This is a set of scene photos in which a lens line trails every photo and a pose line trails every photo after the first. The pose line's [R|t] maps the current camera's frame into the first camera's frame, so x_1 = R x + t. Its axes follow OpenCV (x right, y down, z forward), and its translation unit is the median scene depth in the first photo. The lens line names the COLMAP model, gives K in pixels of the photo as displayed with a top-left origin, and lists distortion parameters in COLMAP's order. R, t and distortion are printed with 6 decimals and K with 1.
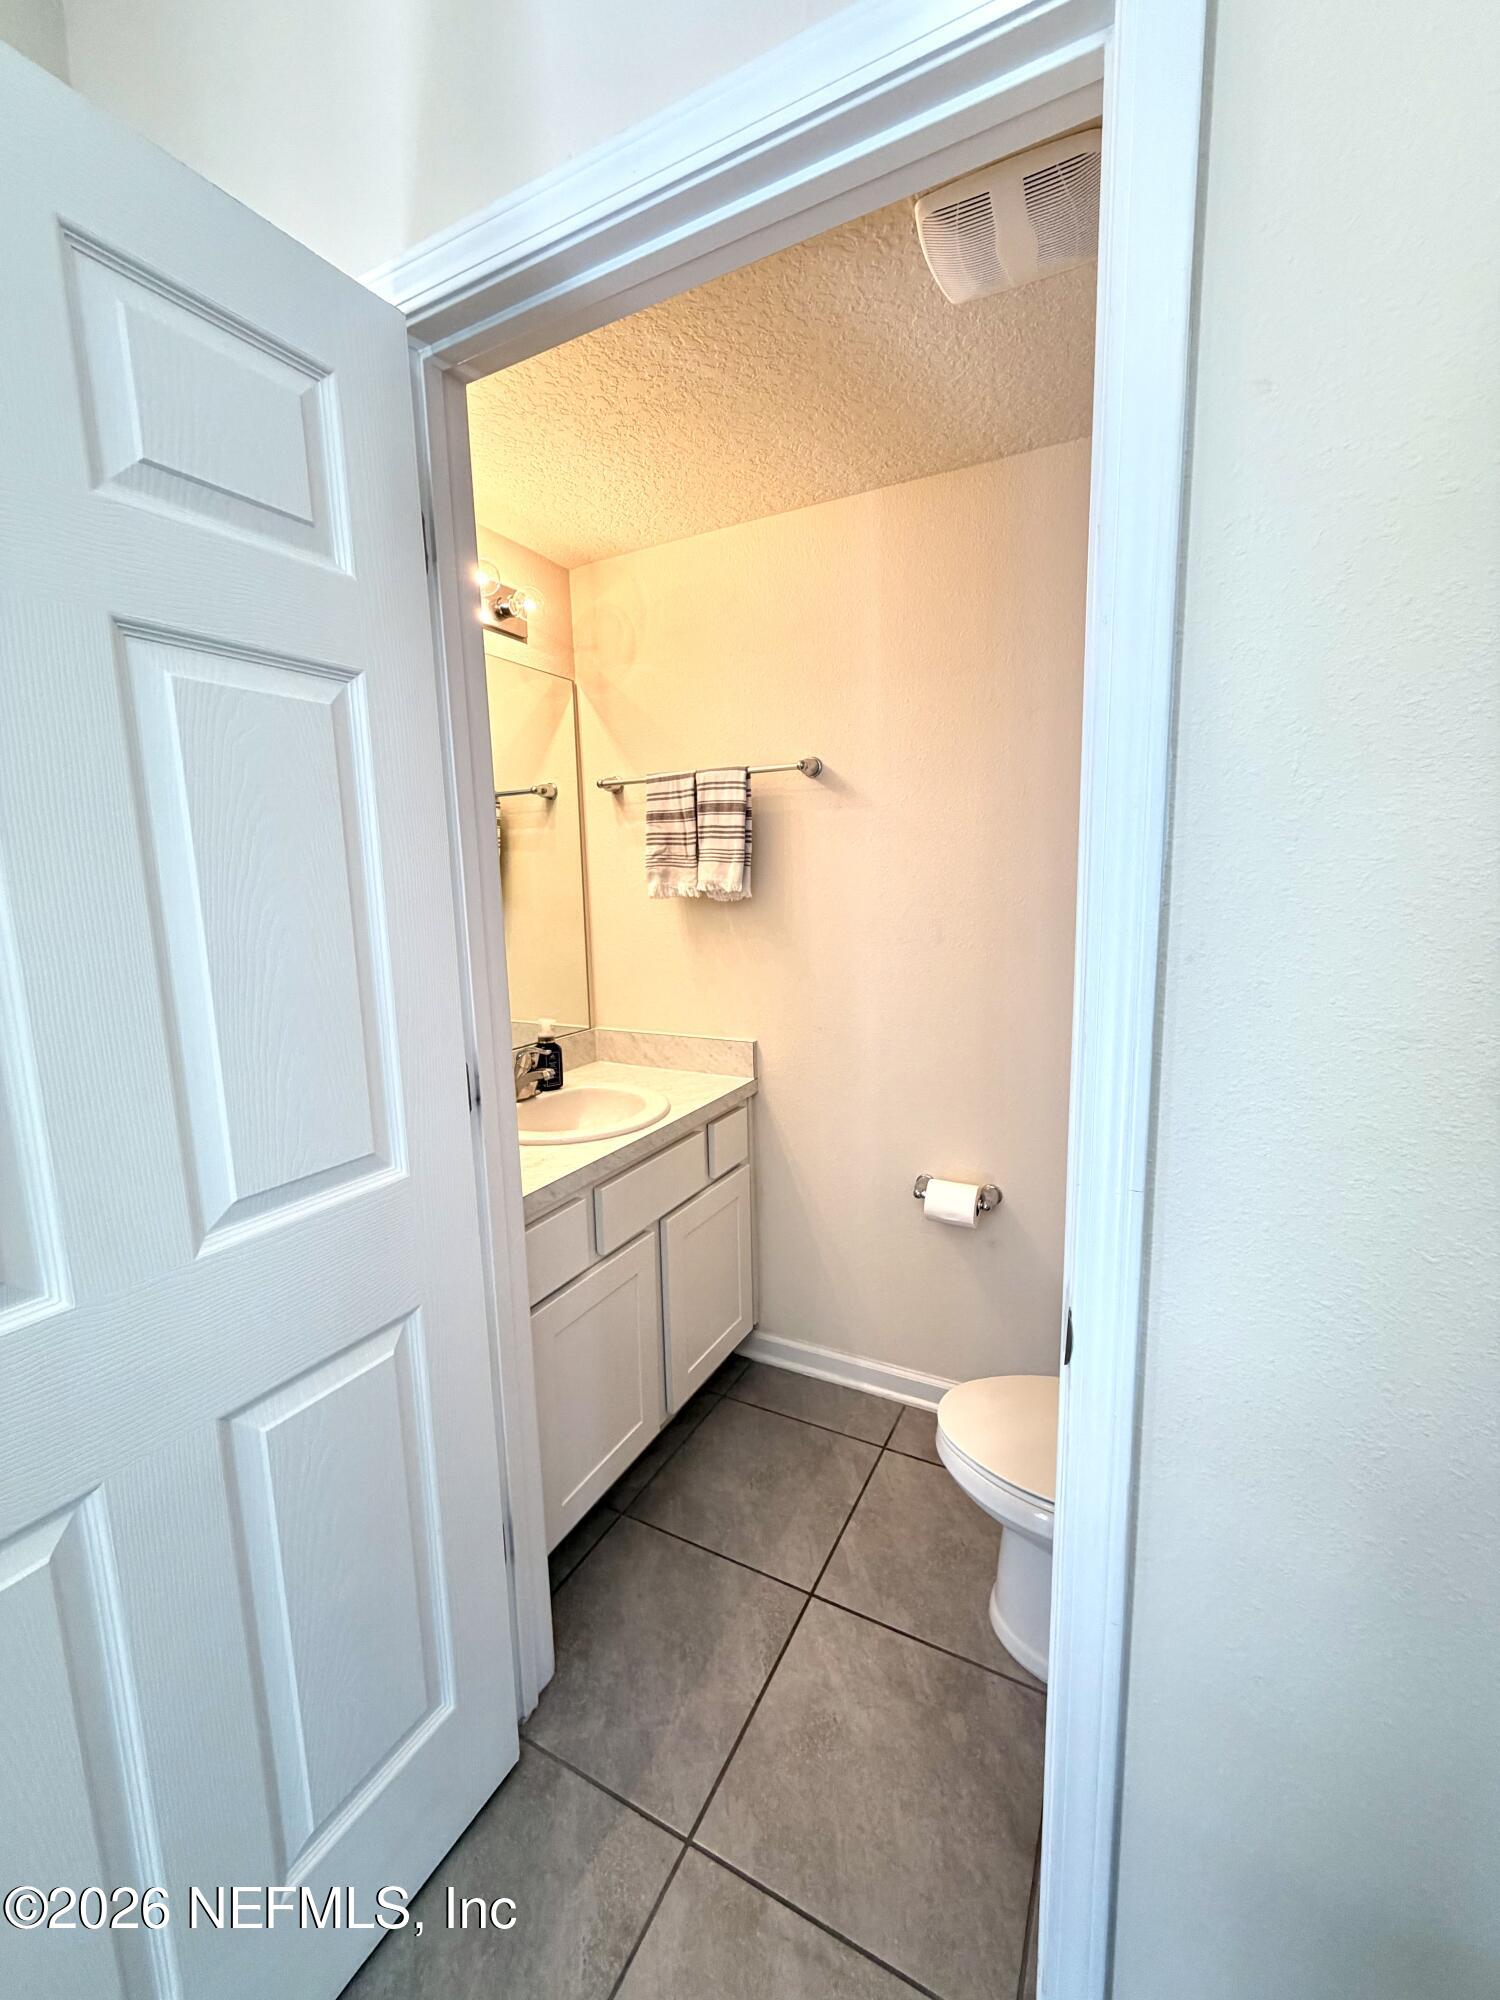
lens RADIAL K [[797.3, 0, 750.6], [0, 797.3, 990.7], [0, 0, 1]] dist [0.000776, 0.000184]
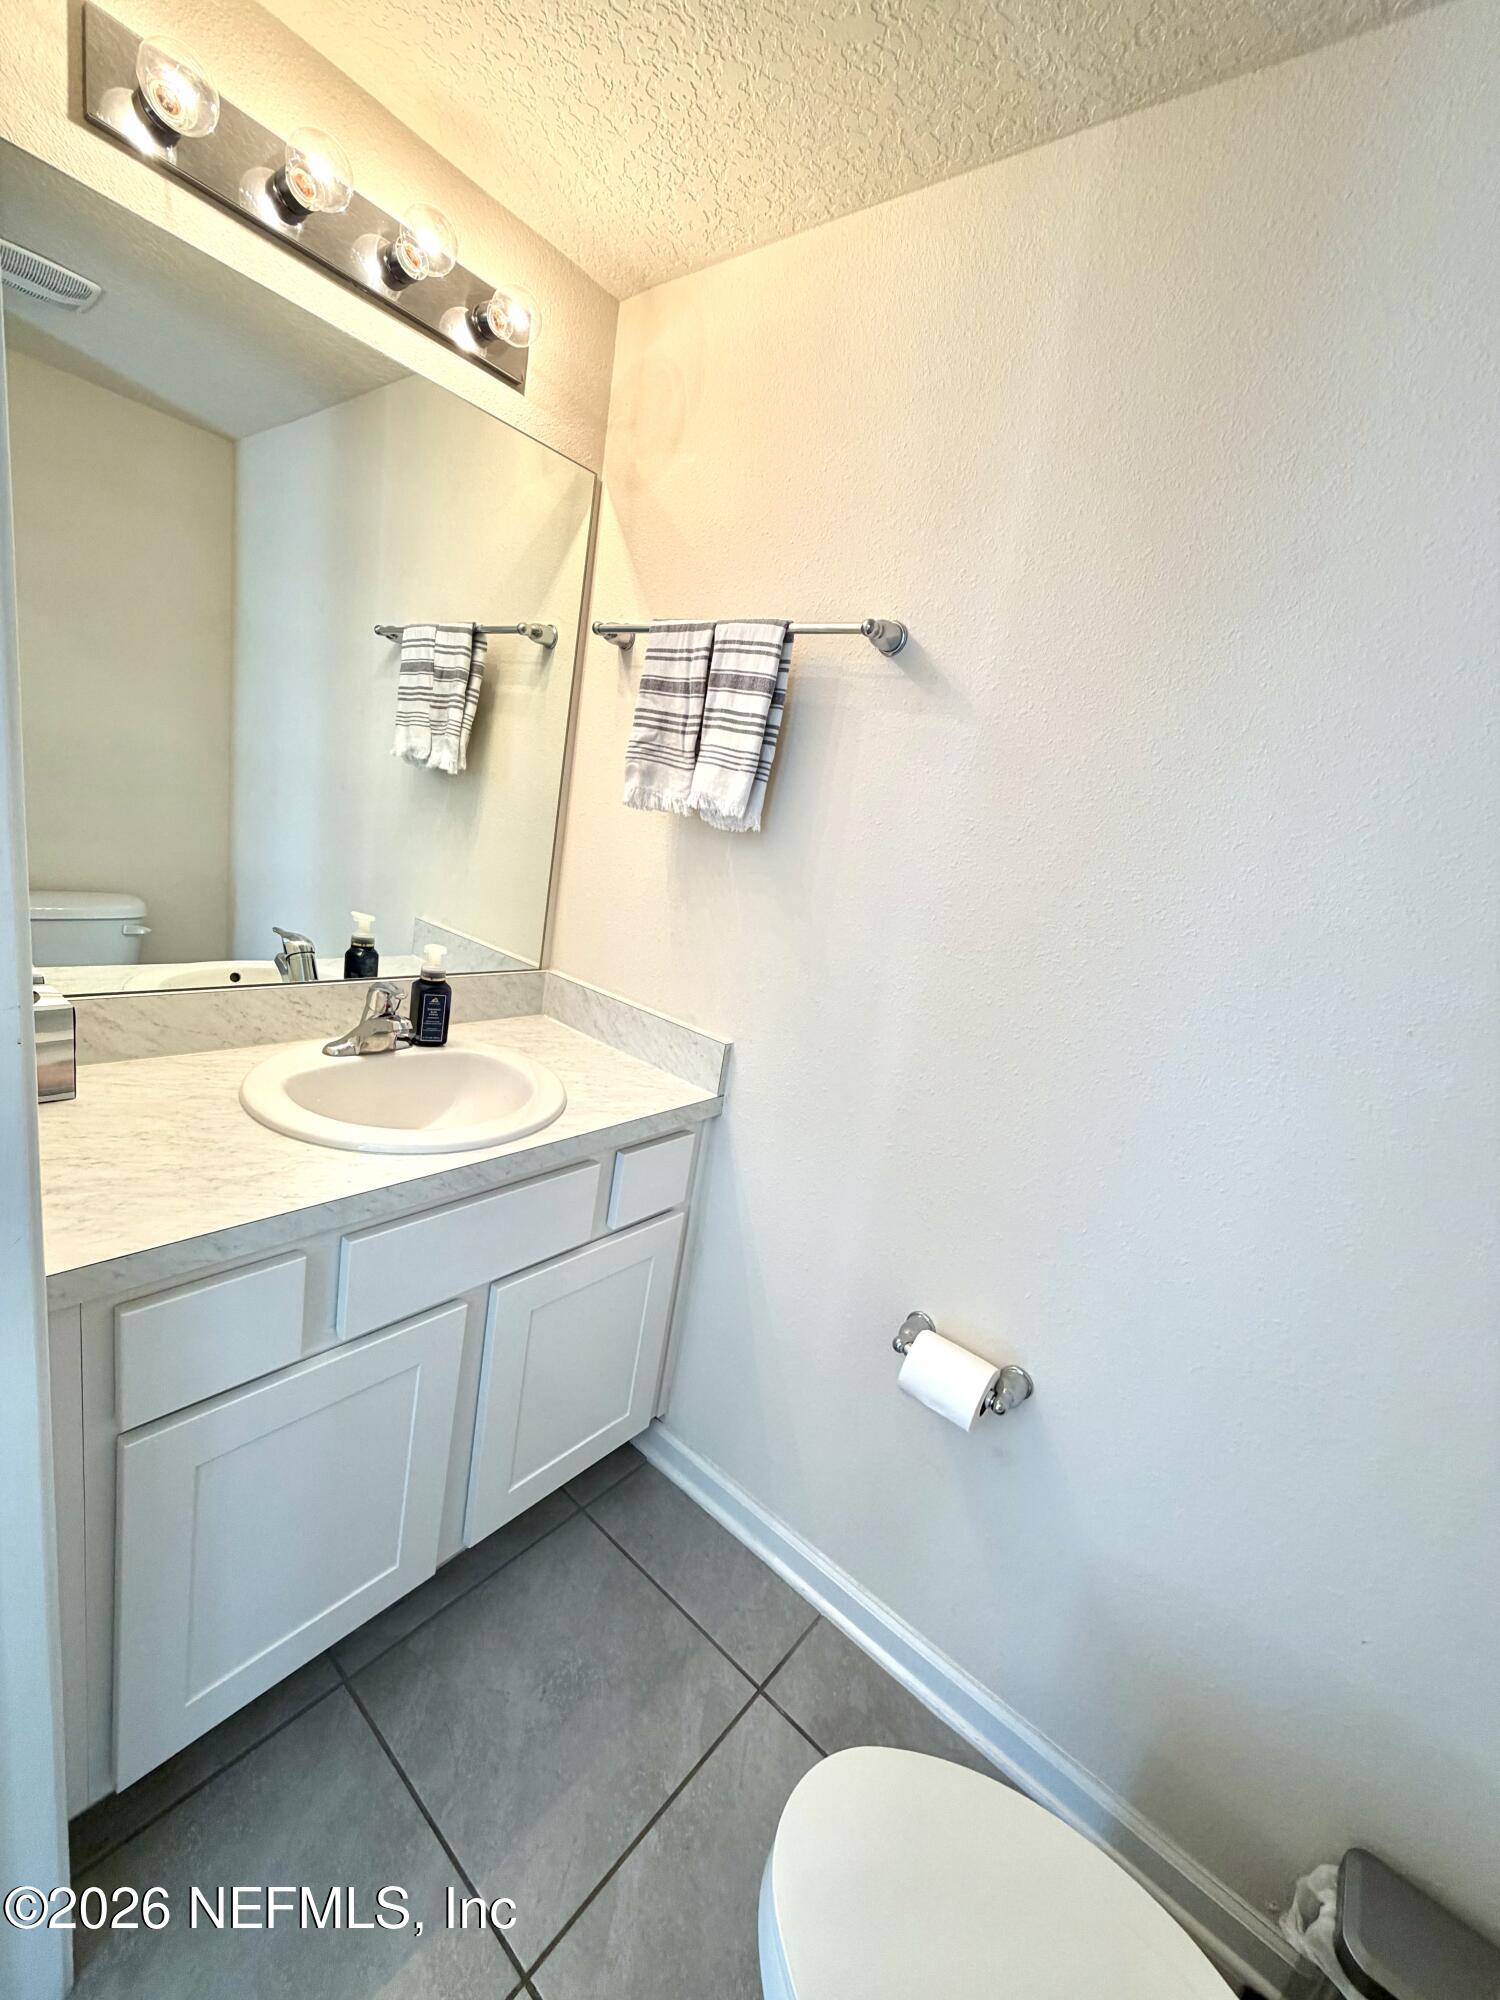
lens RADIAL K [[797.3, 0, 752.5], [0, 797.3, 994.5], [0, 0, 1]] dist [0.000776, 0.000184]
pose [[0.962695, 0.223035, -0.153208, 0.124760], [-0.211285, 0.973334, 0.089324, -0.044067], [0.169045, -0.053621, 0.984149, 0.351156]]
